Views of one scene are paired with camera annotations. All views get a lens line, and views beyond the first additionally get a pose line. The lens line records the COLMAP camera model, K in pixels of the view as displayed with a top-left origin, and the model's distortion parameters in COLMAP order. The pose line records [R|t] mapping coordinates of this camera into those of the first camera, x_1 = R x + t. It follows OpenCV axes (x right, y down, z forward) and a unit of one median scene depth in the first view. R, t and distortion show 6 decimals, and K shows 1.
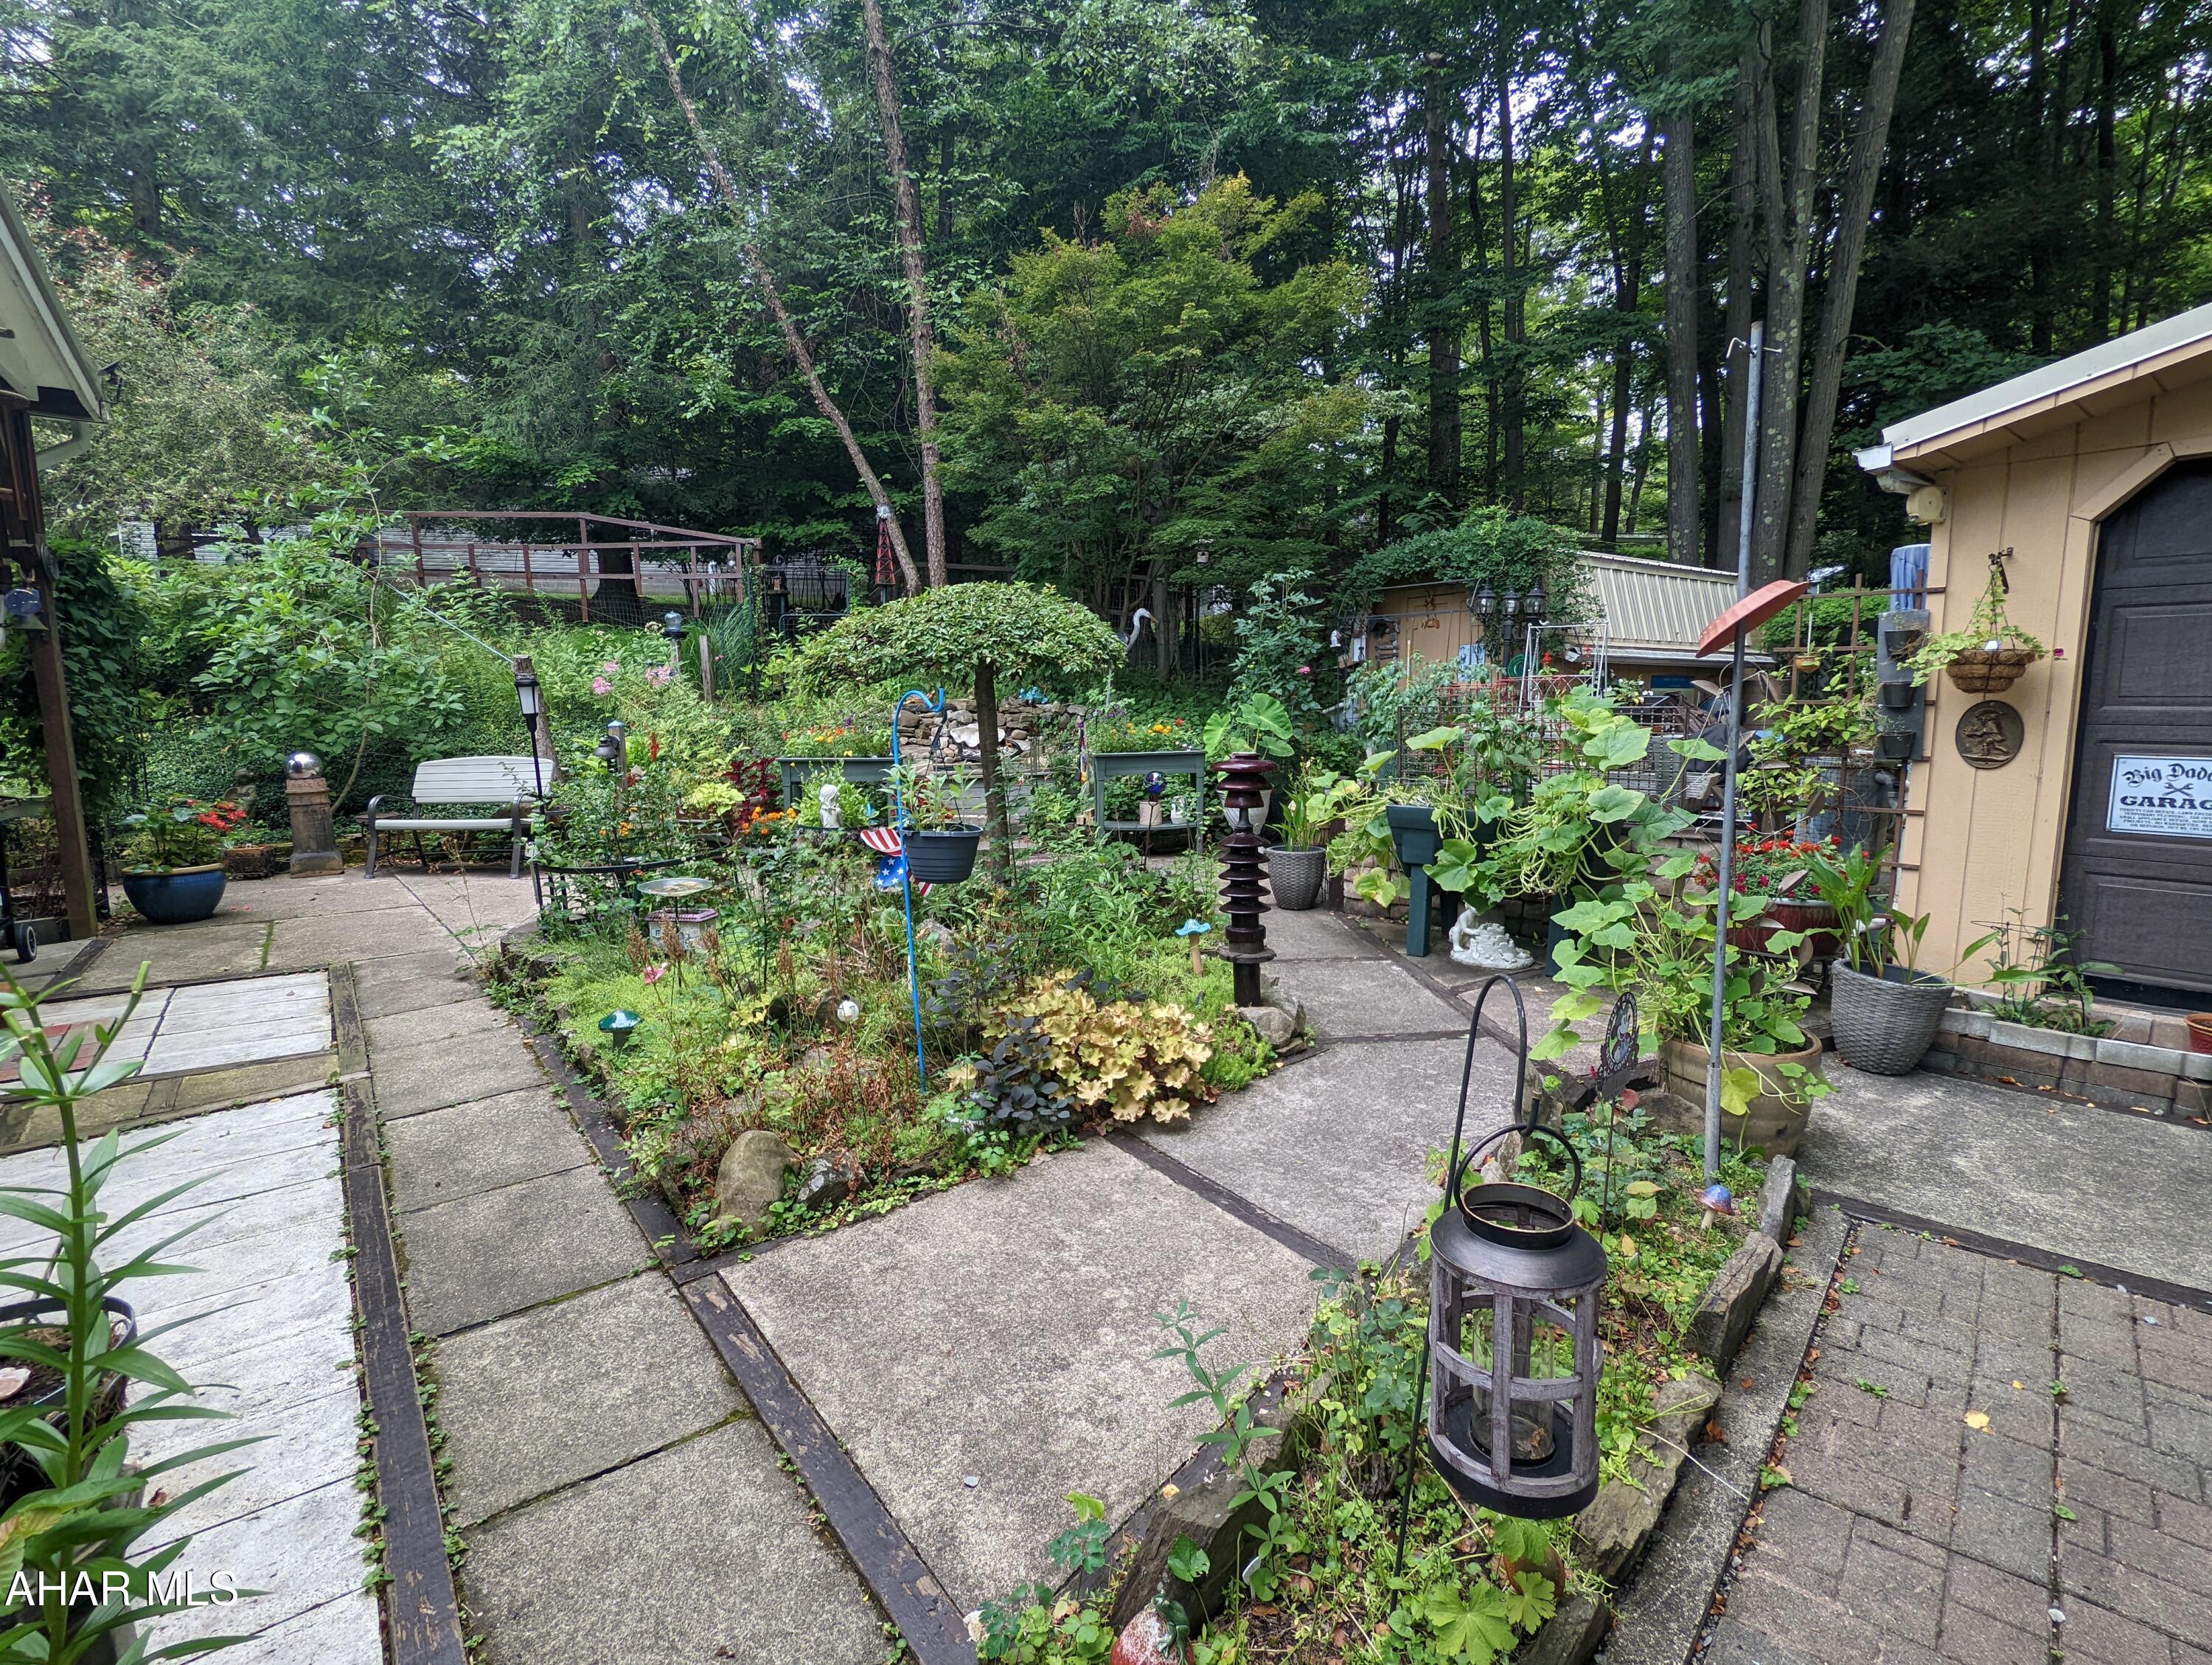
lens RADIAL K [[1055.0, 0, 1086.7], [0, 1055.0, 836.9], [0, 0, 1]] dist [-0.002850, 0.002391]
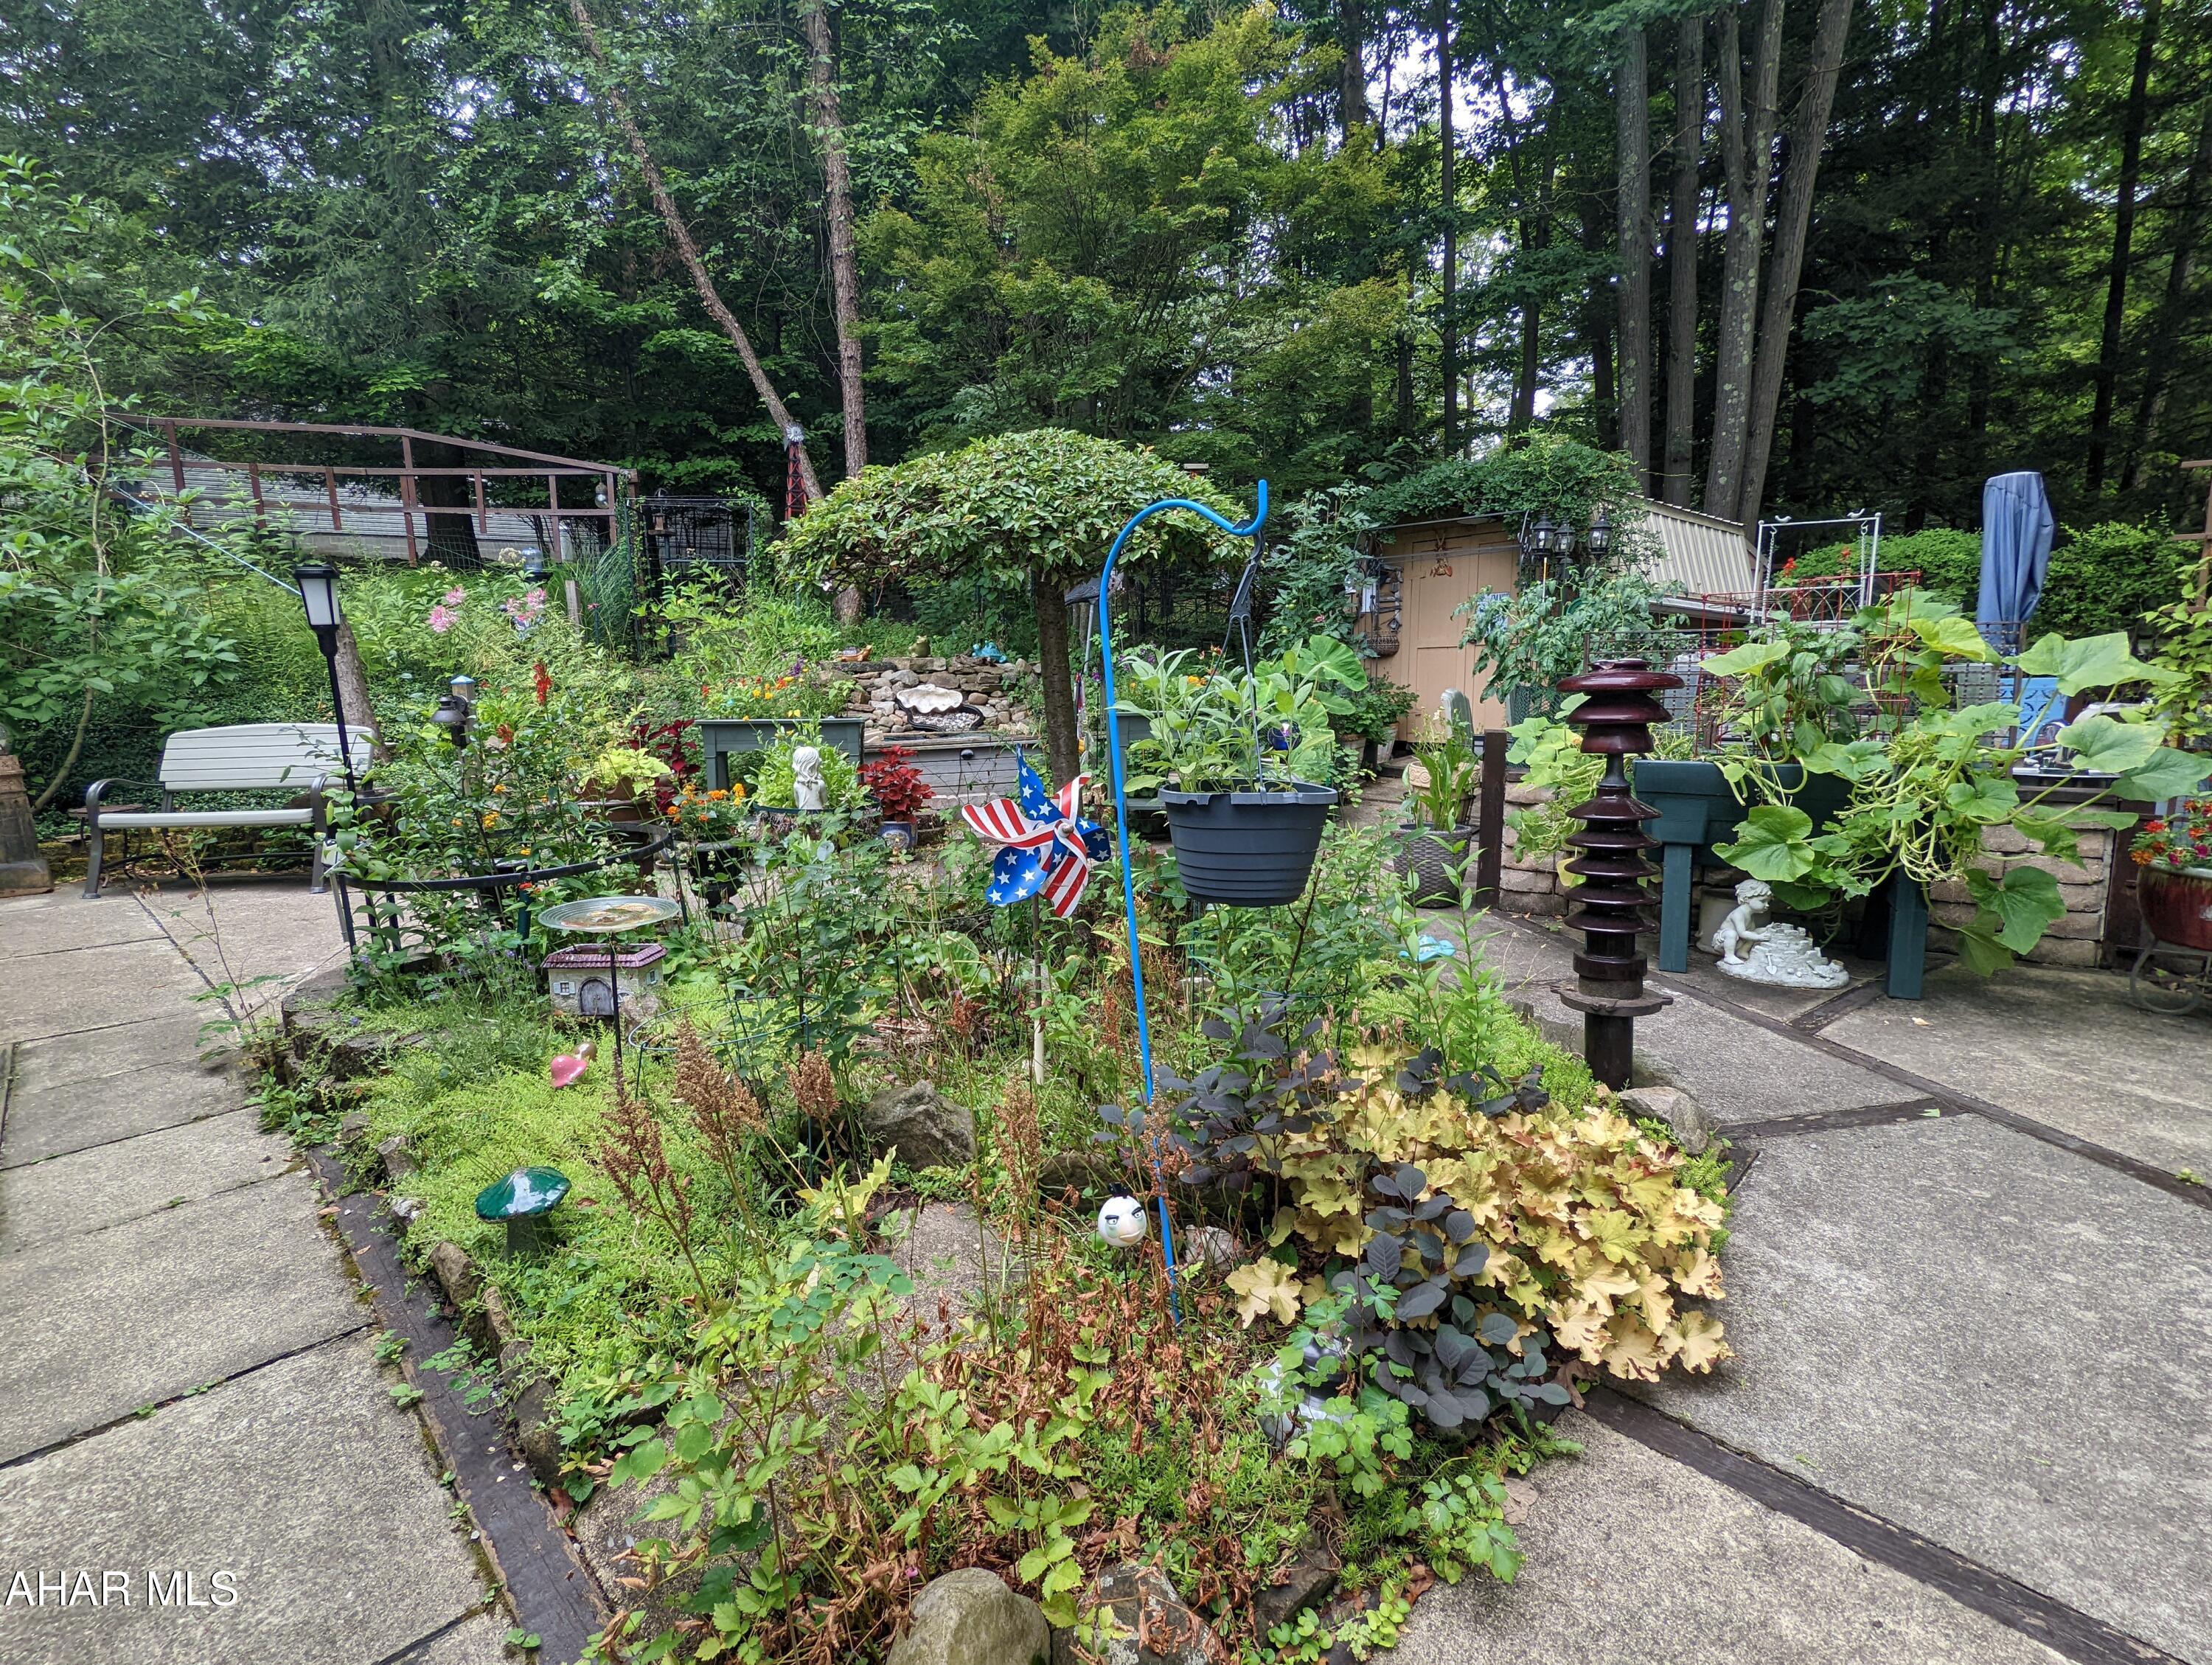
lens RADIAL K [[1055.0, 0, 1089.7], [0, 1055.0, 834.7], [0, 0, 1]] dist [-0.002850, 0.002391]
pose [[0.992040, -0.021606, 0.124053, -0.174002], [0.020358, 0.999729, 0.011325, 0.004212], [-0.124264, -0.008710, 0.992211, 0.352586]]
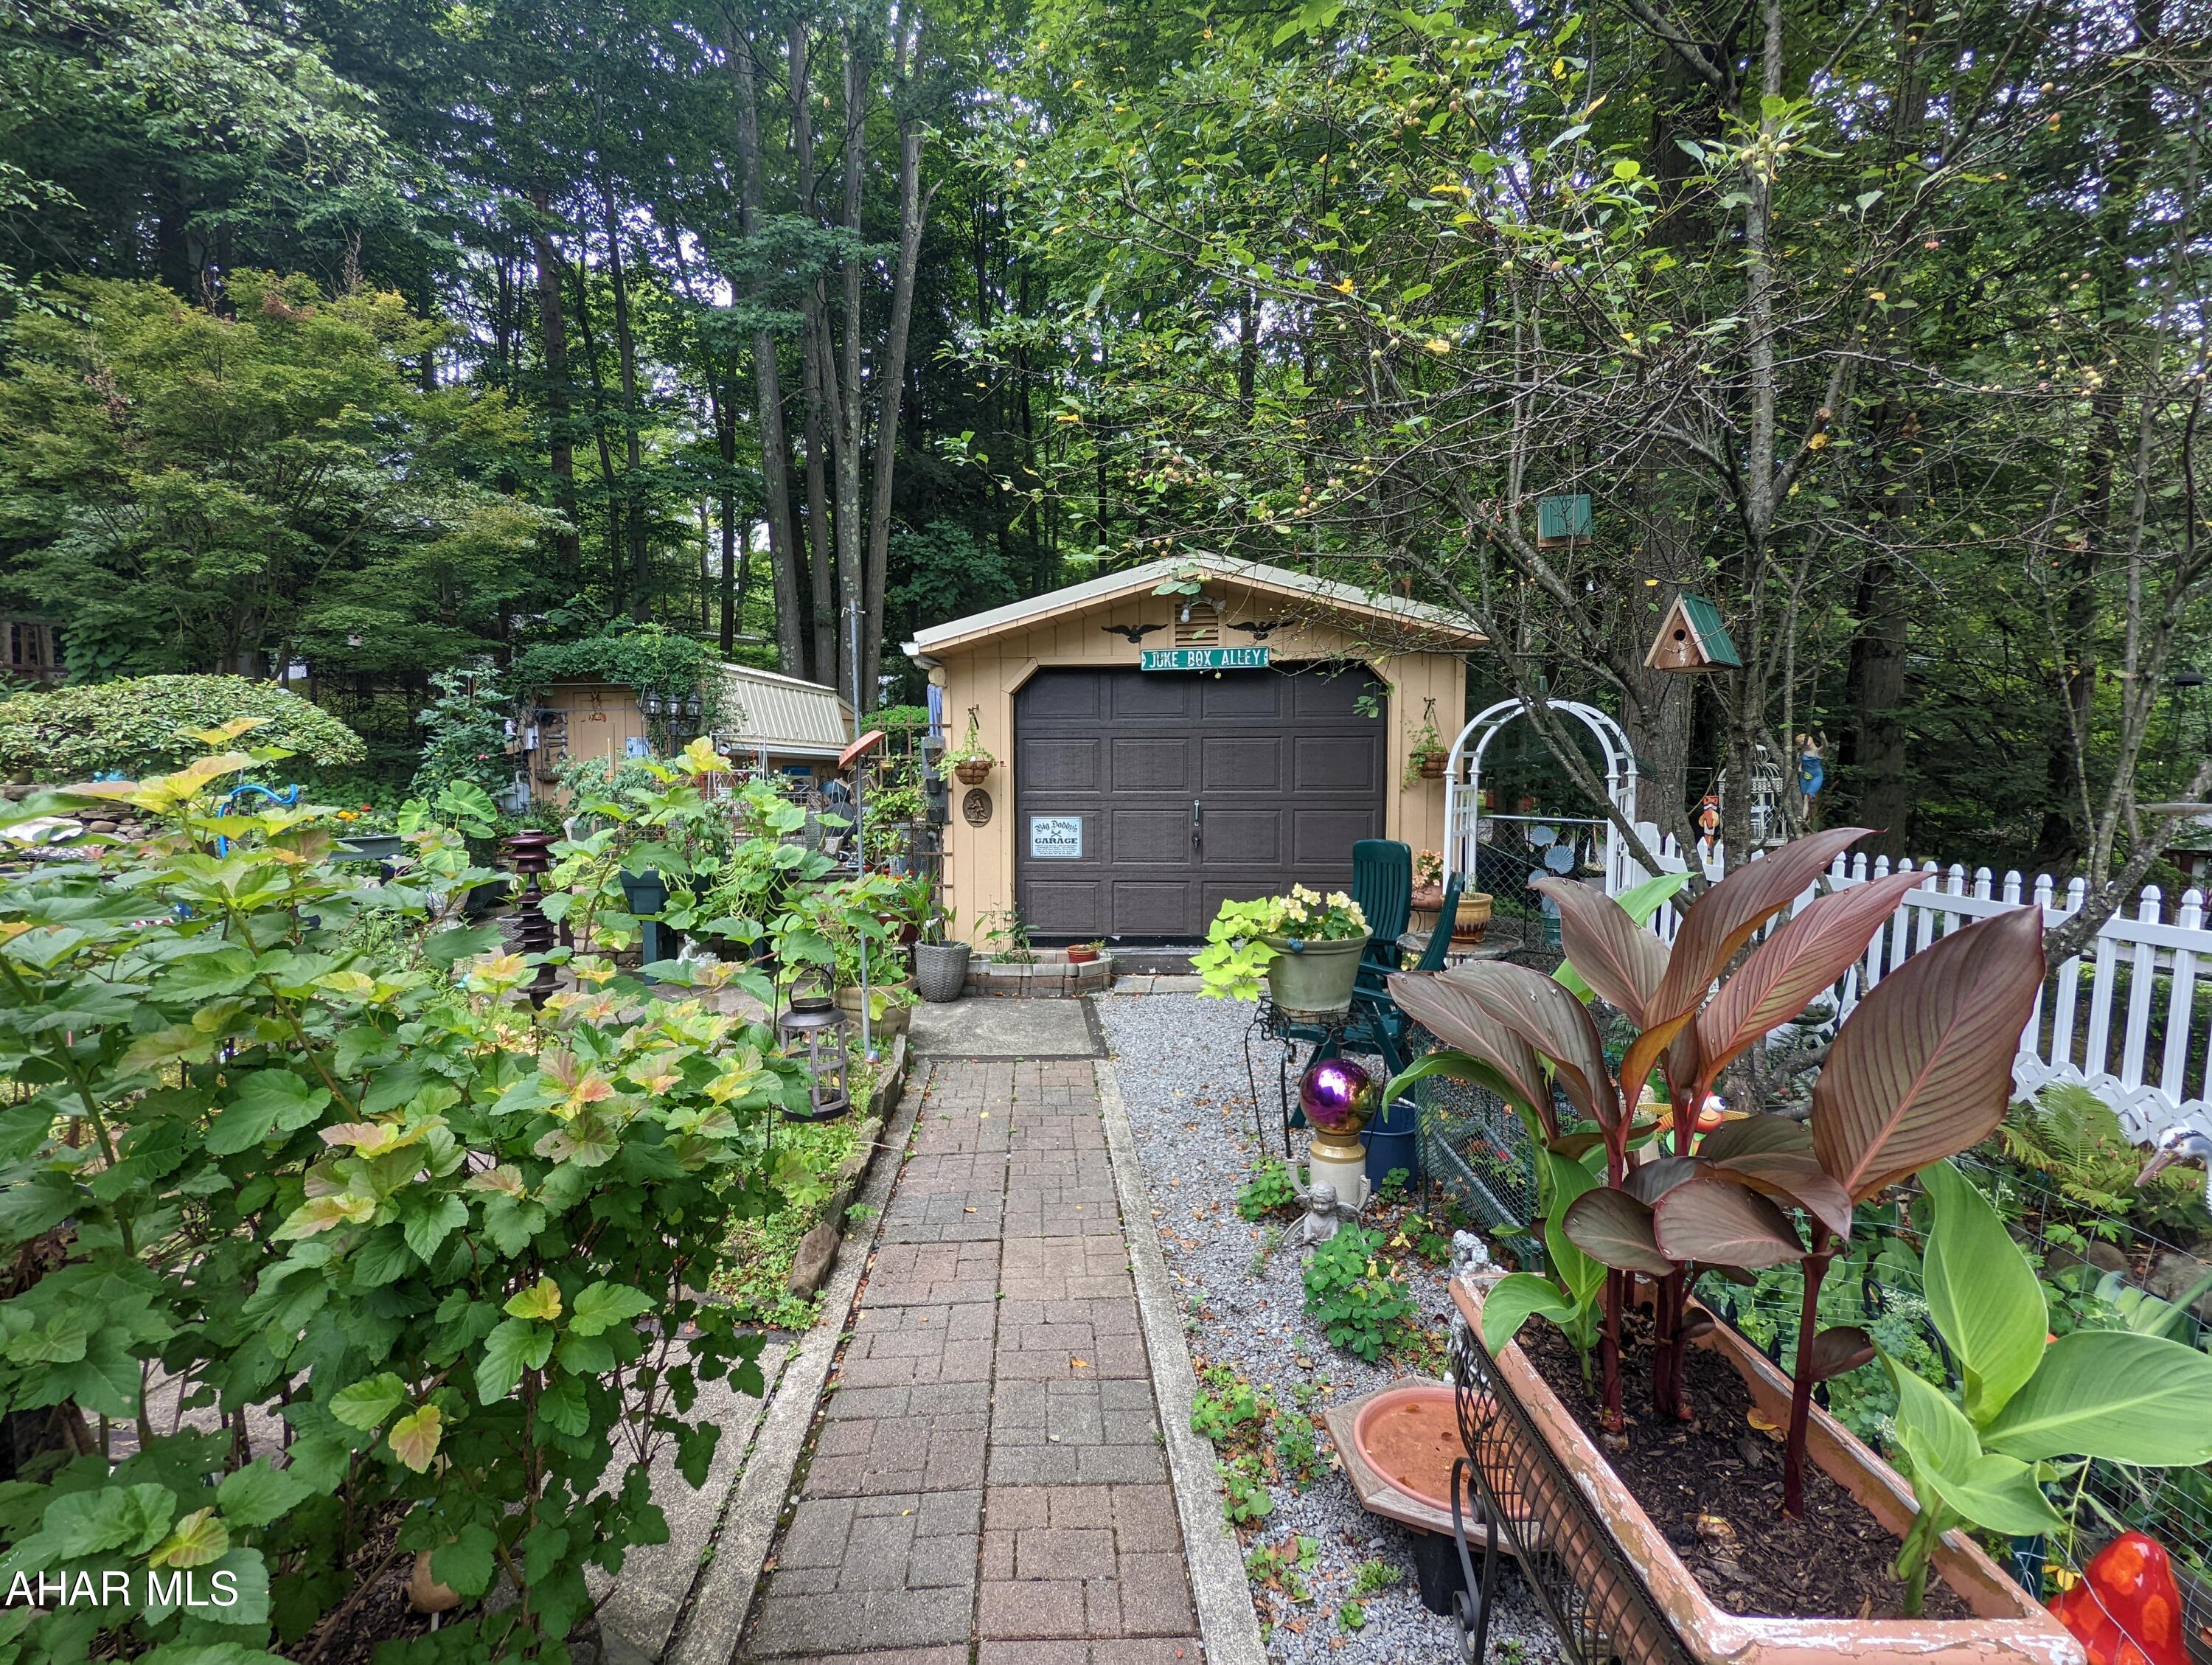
lens RADIAL K [[1055.0, 0, 1096.5], [0, 1055.0, 836.9], [0, 0, 1]] dist [-0.002850, 0.002391]
pose [[0.701648, -0.037199, 0.711552, -0.226500], [0.090430, 0.995210, -0.037143, 0.030791], [-0.706762, 0.090407, 0.701651, -0.322916]]
